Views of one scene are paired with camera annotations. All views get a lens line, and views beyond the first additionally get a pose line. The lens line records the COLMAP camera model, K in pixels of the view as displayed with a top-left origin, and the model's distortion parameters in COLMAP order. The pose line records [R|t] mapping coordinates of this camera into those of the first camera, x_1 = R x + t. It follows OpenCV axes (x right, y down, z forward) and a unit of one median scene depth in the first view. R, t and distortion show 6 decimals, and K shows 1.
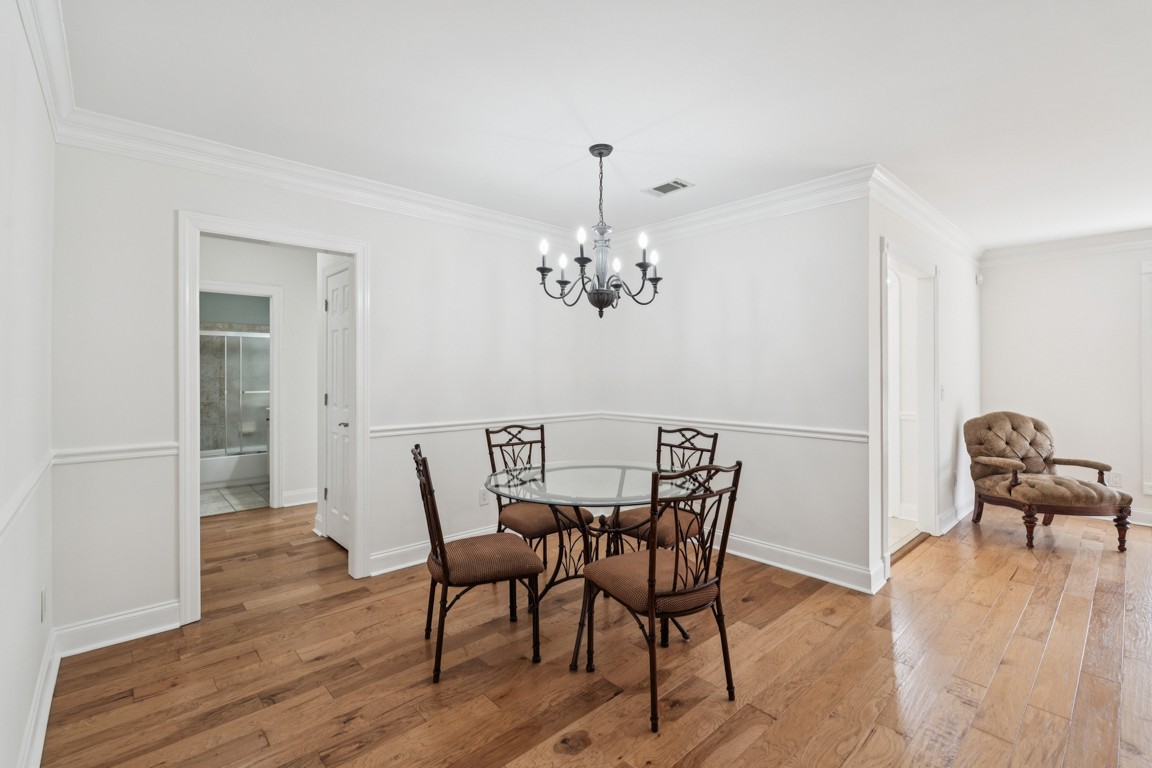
lens RADIAL K [[512.8, 0, 579.1], [0, 512.8, 373.6], [0, 0, 1]] dist [-0.001760, 0.000037]
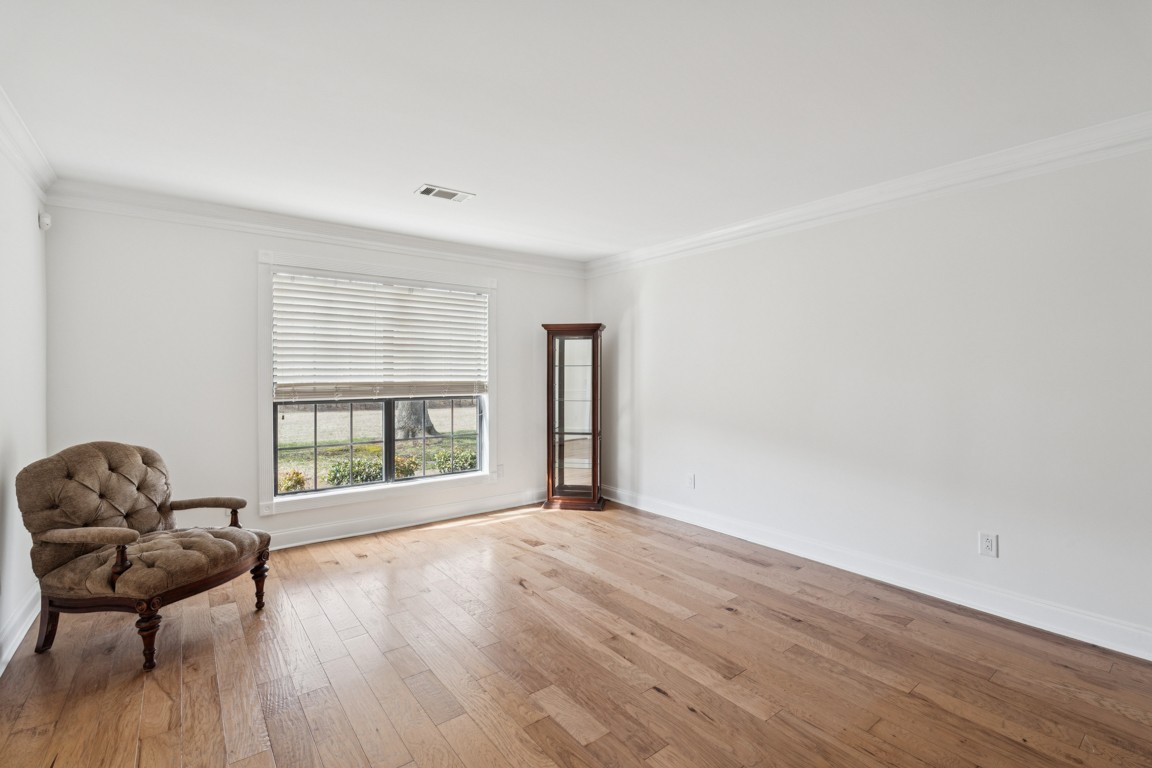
lens RADIAL K [[512.8, 0, 577.9], [0, 512.8, 375.4], [0, 0, 1]] dist [-0.001760, 0.000037]
pose [[0.085782, 0.000512, 0.996314, 0.293616], [0.002886, 0.999996, -0.000762, -0.003174], [-0.996310, 0.002941, 0.085780, 0.403008]]
